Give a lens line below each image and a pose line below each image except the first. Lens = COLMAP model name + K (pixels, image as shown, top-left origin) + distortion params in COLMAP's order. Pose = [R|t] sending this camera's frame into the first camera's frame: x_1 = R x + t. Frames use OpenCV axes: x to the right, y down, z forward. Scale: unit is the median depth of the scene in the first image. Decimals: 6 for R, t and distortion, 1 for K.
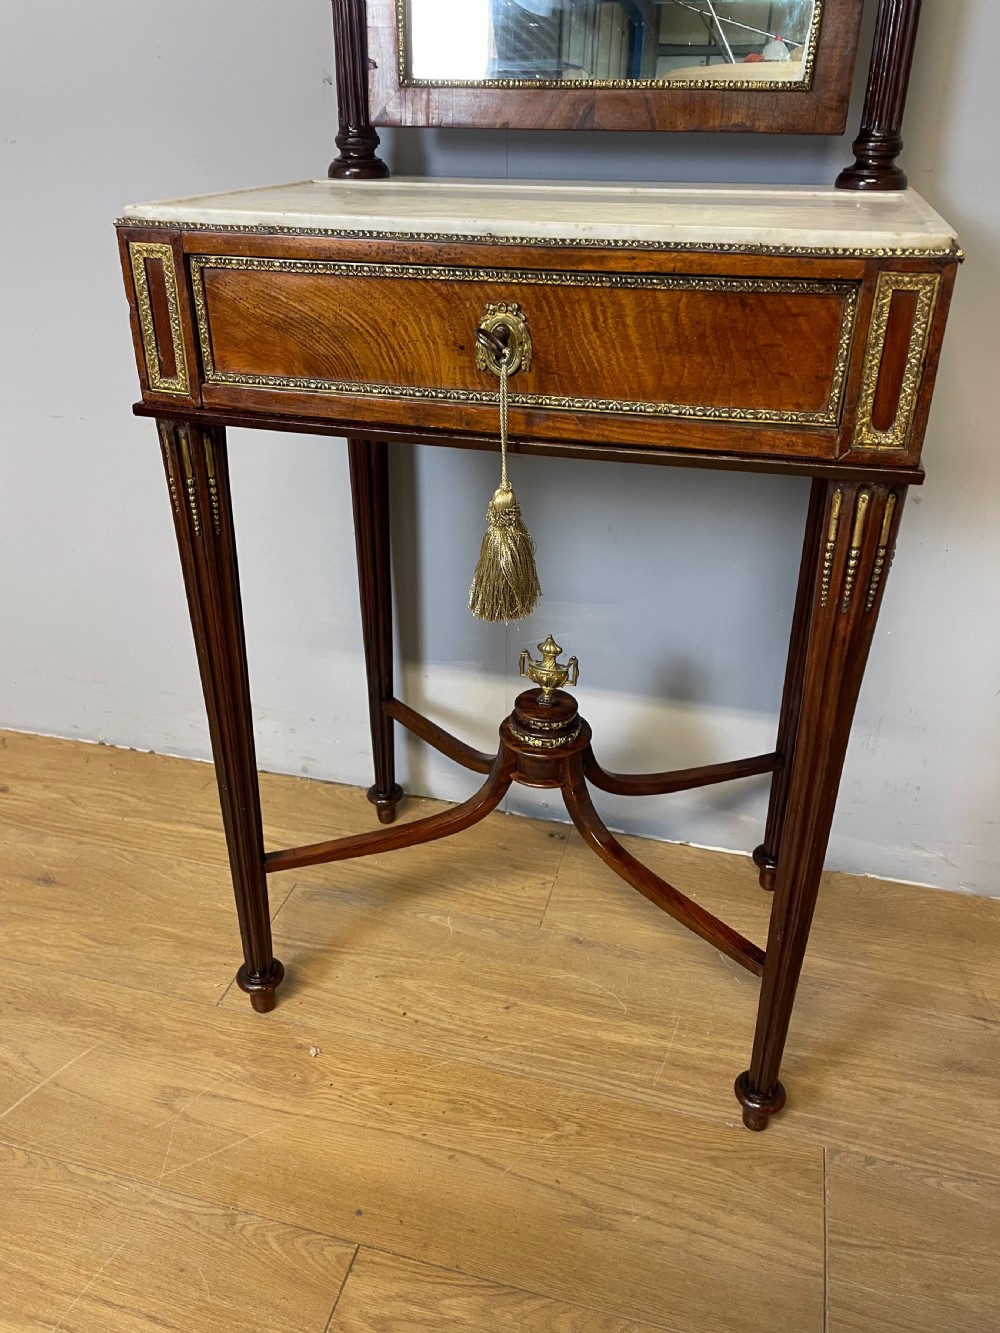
lens RADIAL K [[1012.0, 0, 494.2], [0, 1012.0, 666.7], [0, 0, 1]] dist [0.096628, -0.127078]
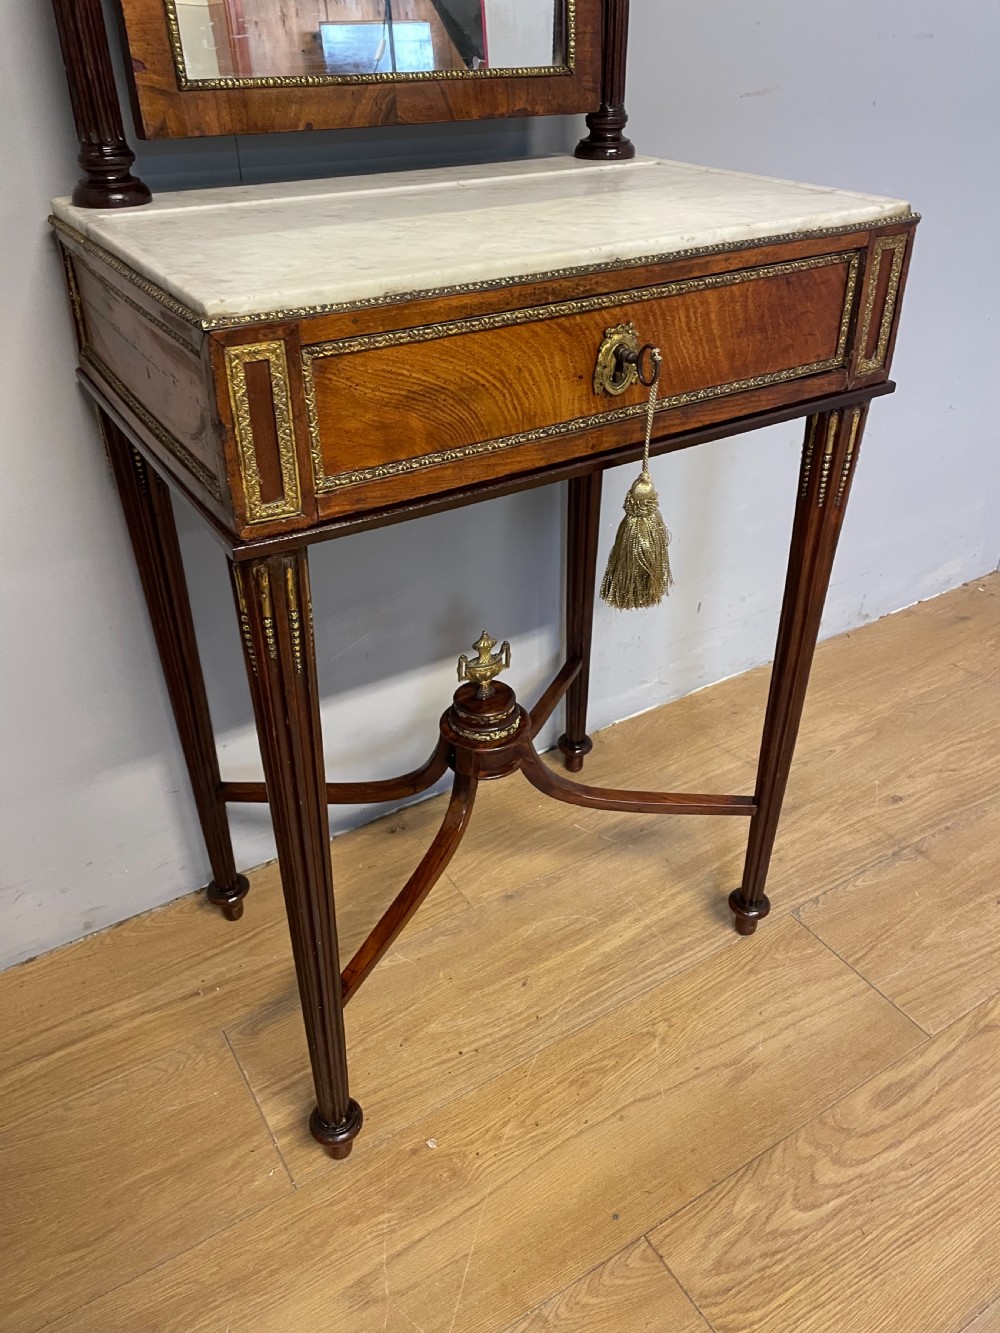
lens RADIAL K [[1008.9, 0, 492.7], [0, 1008.9, 656.2], [0, 0, 1]] dist [0.097216, -0.124054]
pose [[0.680793, -0.405229, 0.610173, -0.579339], [0.364216, 0.910024, 0.197998, -0.210740], [-0.635506, 0.087439, 0.767128, 0.233657]]
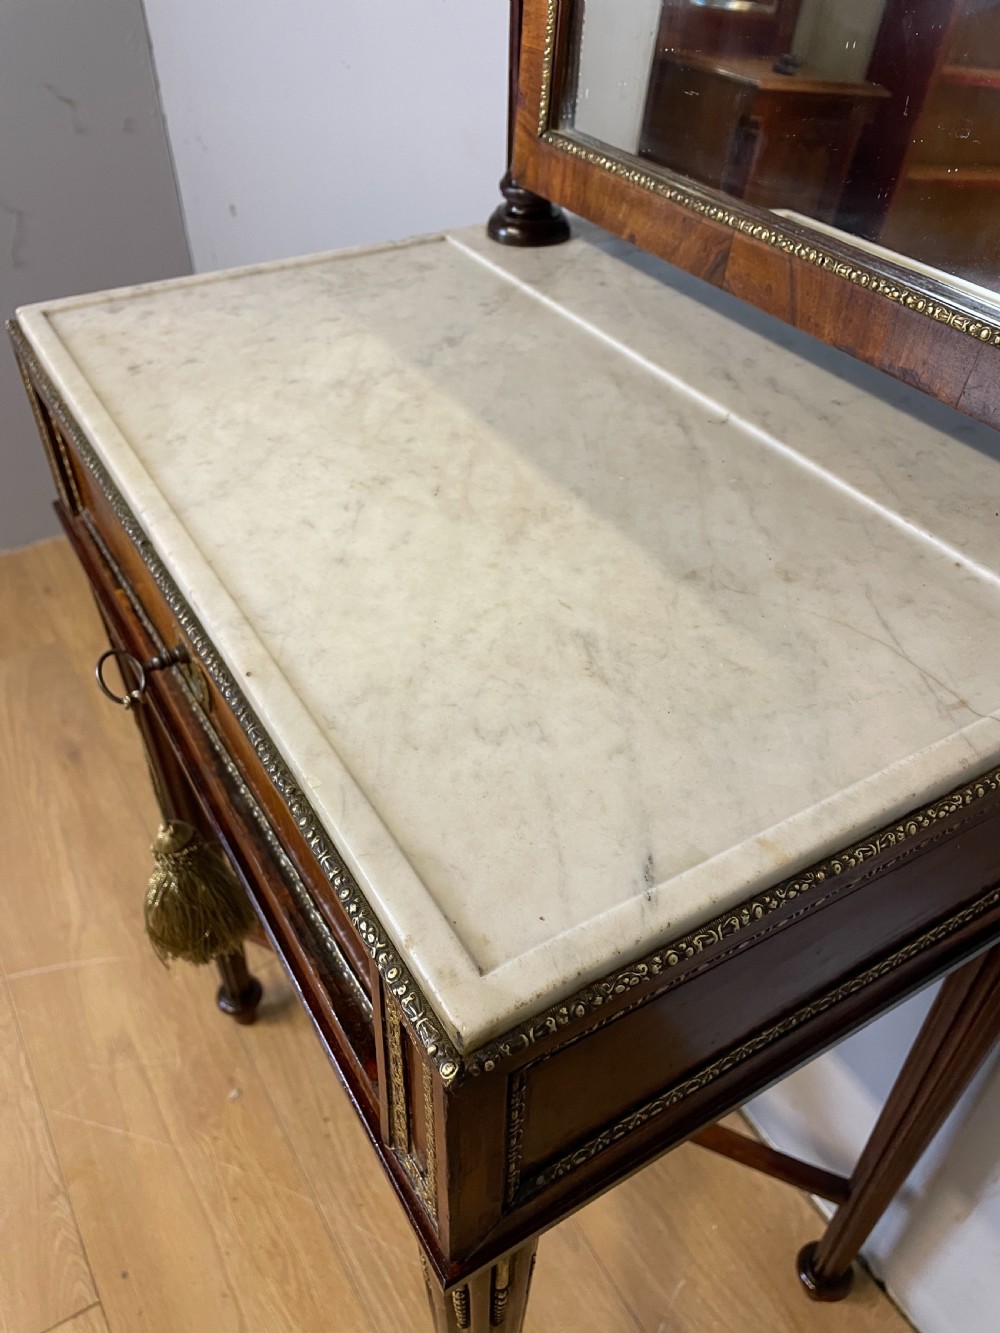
lens RADIAL K [[1022.6, 0, 491.4], [0, 1022.6, 671.6], [0, 0, 1]] dist [0.081772, -0.122089]
pose [[0.725834, 0.453640, -0.517084, 0.377564], [-0.337210, 0.889853, 0.307328, -0.428810], [0.599545, -0.048703, 0.798858, 0.398064]]
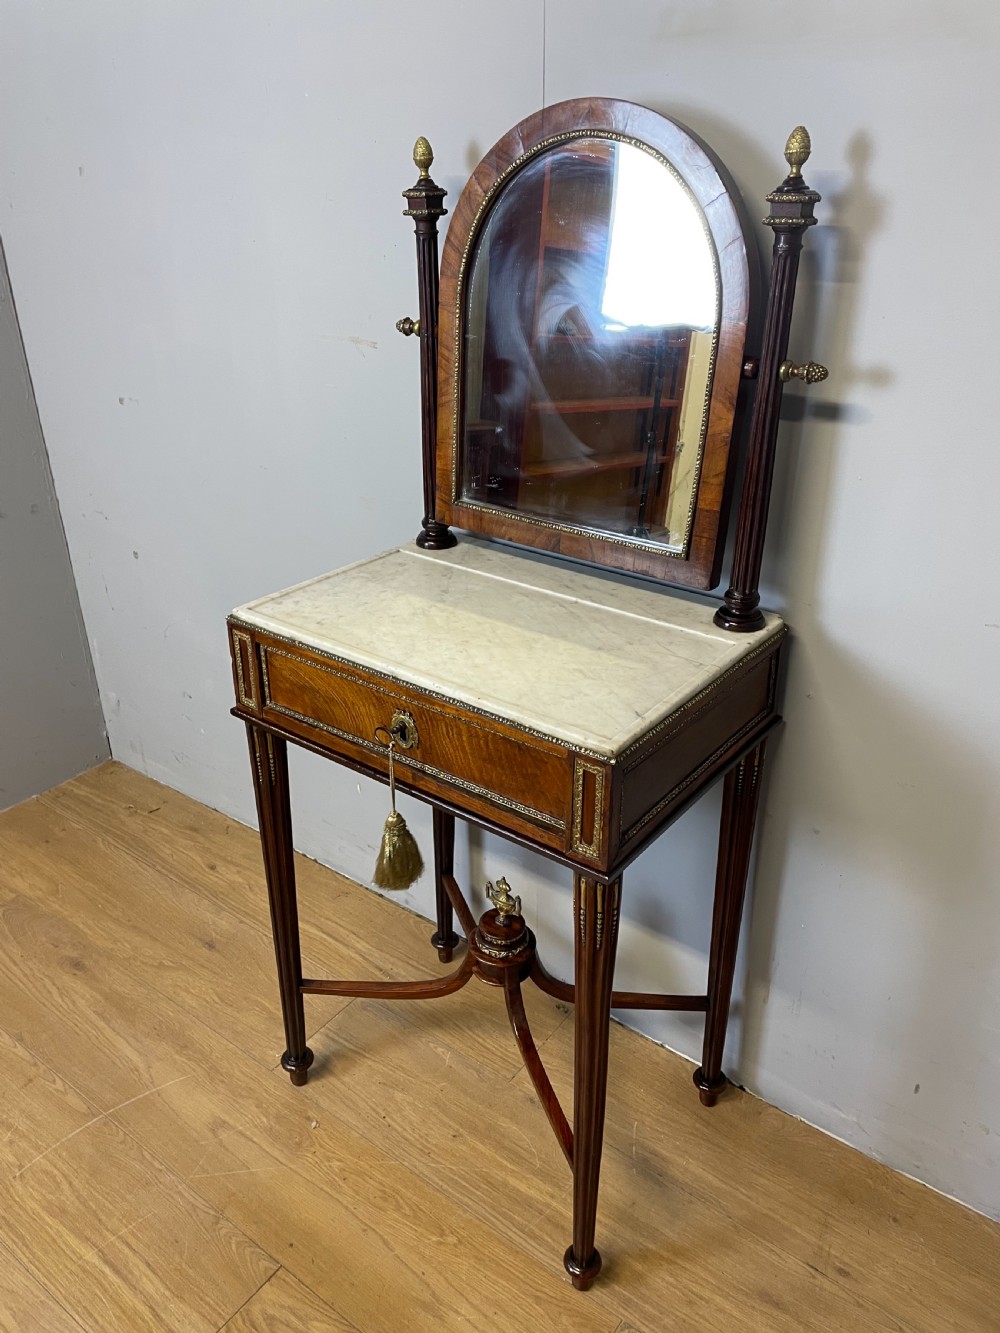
lens RADIAL K [[1011.6, 0, 495.6], [0, 1011.6, 660.5], [0, 0, 1]] dist [0.094643, -0.121274]
pose [[0.929068, 0.156325, -0.335255, 0.480368], [-0.175309, 0.984145, -0.026929, -0.292788], [0.325730, 0.083792, 0.941742, -0.350566]]
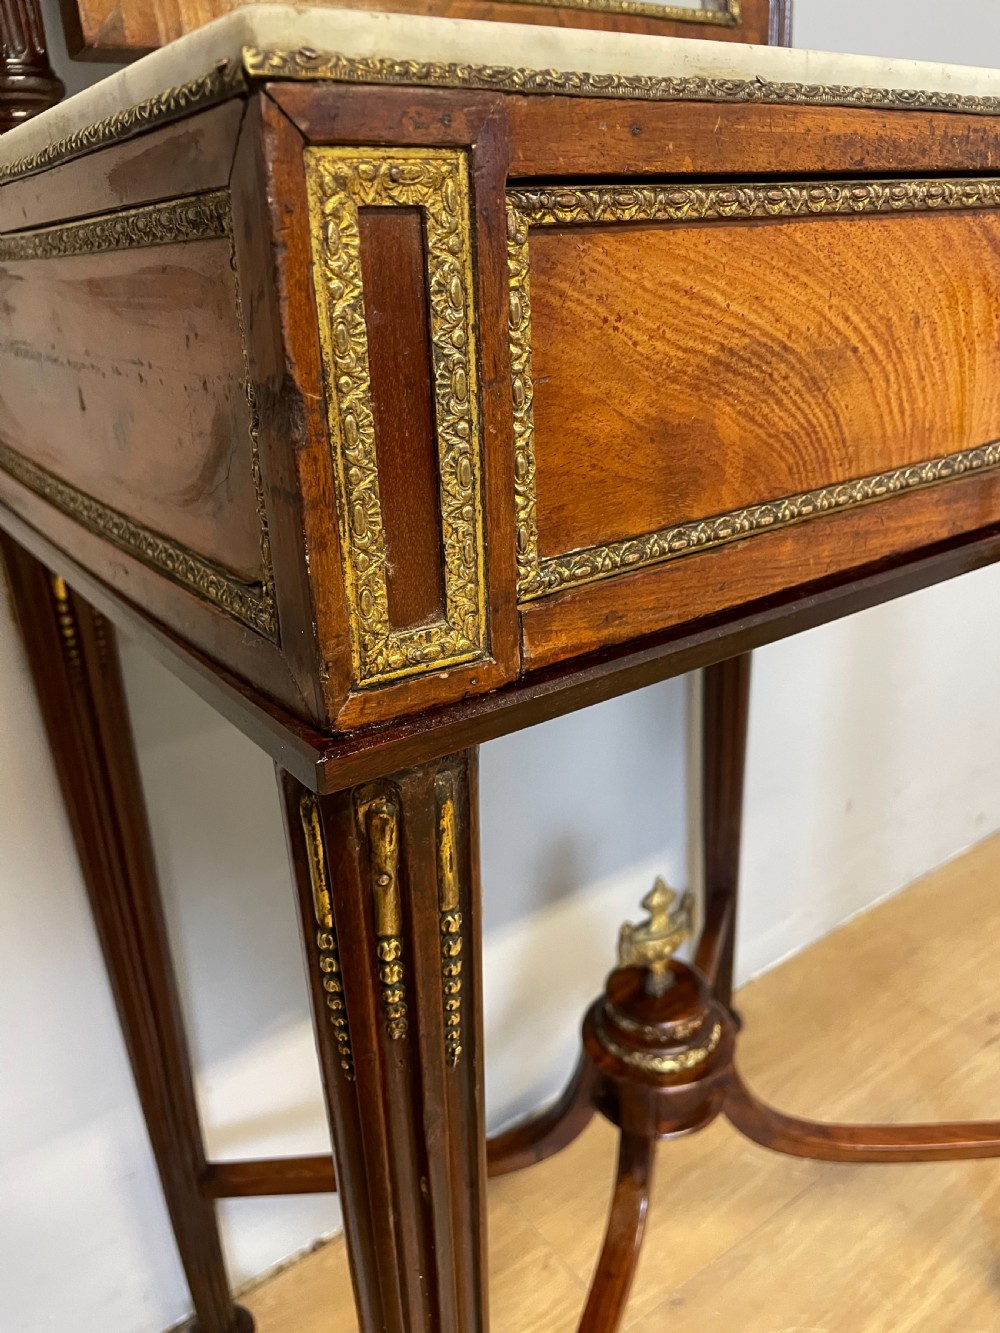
lens RADIAL K [[1029.9, 0, 495.1], [0, 1029.9, 661.3], [0, 0, 1]] dist [0.077732, -0.125534]
pose [[0.627915, -0.321669, 0.708698, -0.407856], [0.420652, 0.906396, 0.038699, -0.216924], [-0.654809, 0.273816, 0.704450, 0.618346]]
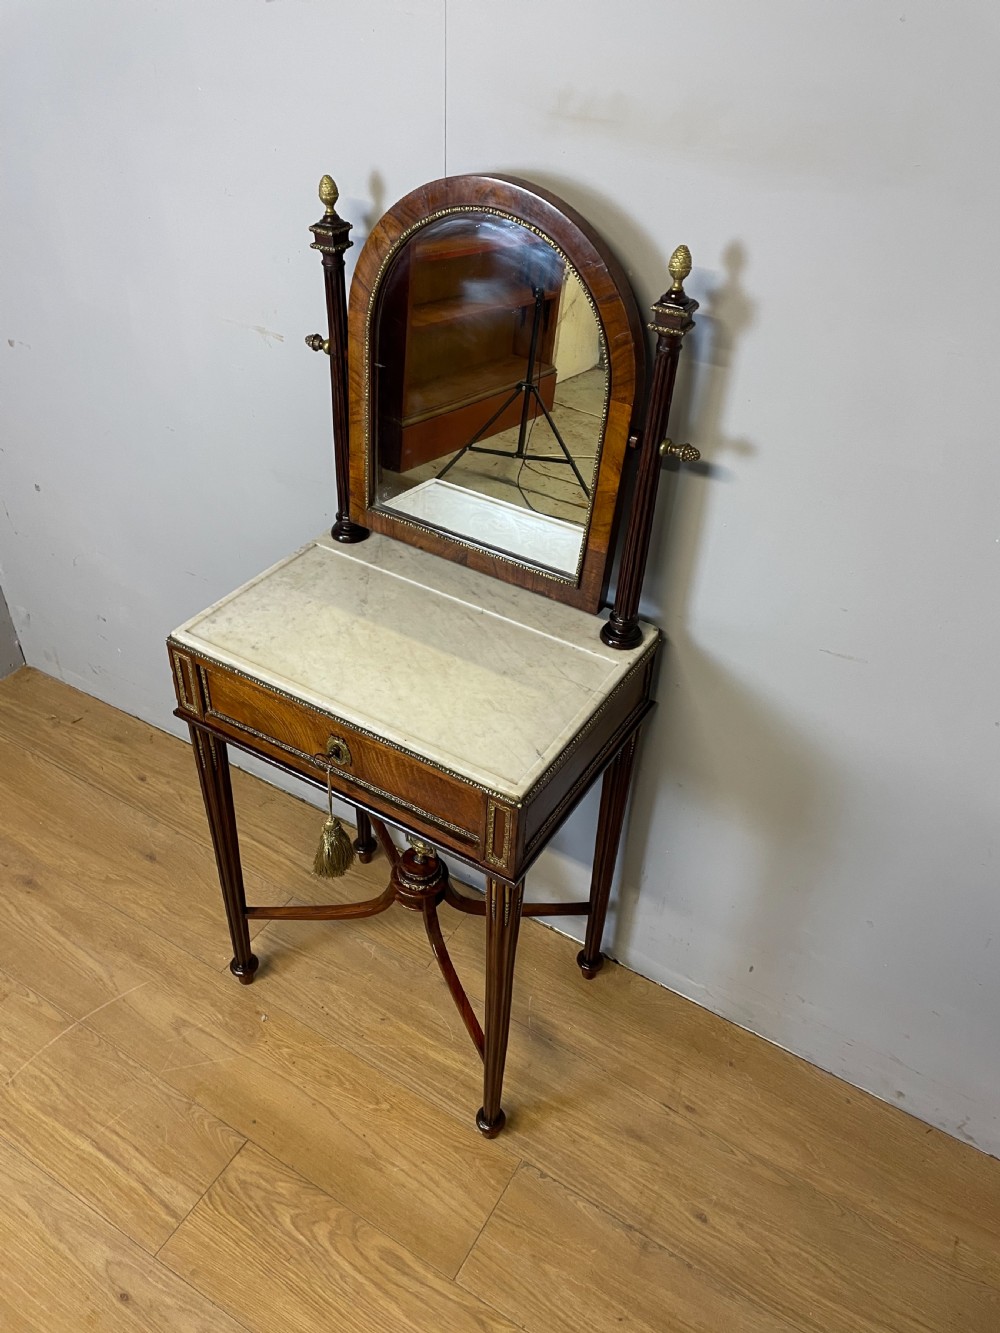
lens RADIAL K [[1008.9, 0, 492.7], [0, 1008.9, 656.2], [0, 0, 1]] dist [0.097216, -0.124054]
pose [[0.961901, 0.194247, -0.192392, 0.438882], [-0.163080, 0.972464, 0.166488, -0.607661], [0.219434, -0.128770, 0.967092, -0.526848]]
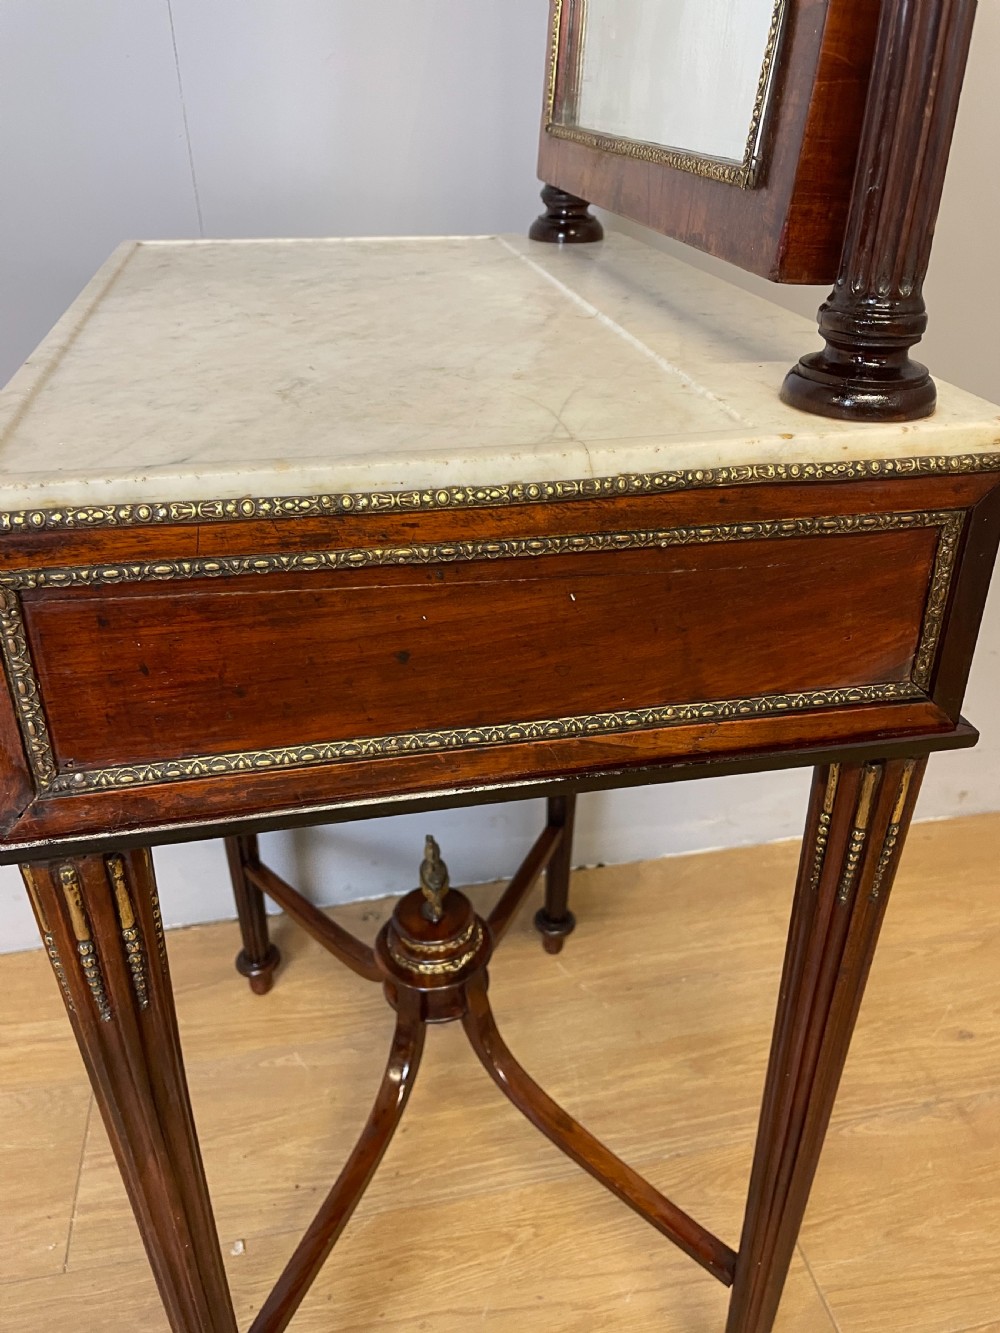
lens RADIAL K [[1023.4, 0, 510.7], [0, 1023.4, 648.8], [0, 0, 1]] dist [0.086869, -0.122107]
pose [[0.891346, -0.226653, 0.392596, -0.192941], [0.228868, 0.972557, 0.041855, -0.112685], [-0.391308, 0.052545, 0.918758, 0.112177]]
